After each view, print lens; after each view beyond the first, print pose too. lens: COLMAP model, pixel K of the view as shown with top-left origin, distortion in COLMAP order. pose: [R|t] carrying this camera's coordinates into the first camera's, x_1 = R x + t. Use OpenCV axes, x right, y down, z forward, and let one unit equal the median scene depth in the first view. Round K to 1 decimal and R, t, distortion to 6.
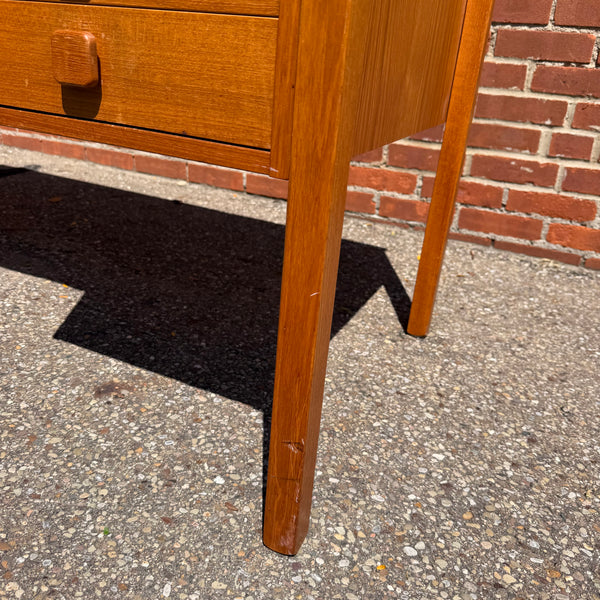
lens RADIAL K [[565.5, 0, 301.3], [0, 565.5, 296.9], [0, 0, 1]] dist [0.143124, -0.319267]
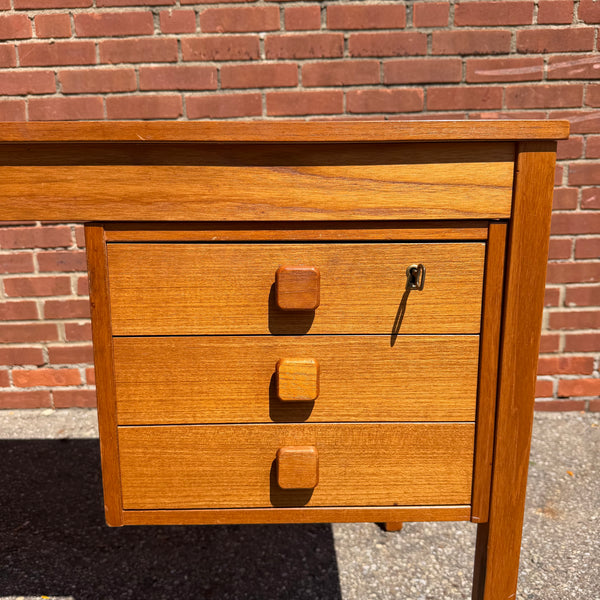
lens RADIAL K [[576.4, 0, 298.3], [0, 576.4, 298.5], [0, 0, 1]] dist [-0.006857, -0.019479]
pose [[0.894901, -0.167003, 0.413839, -0.334582], [0.246212, 0.958195, -0.145744, -0.232270], [-0.372199, 0.232318, 0.898608, -0.070777]]
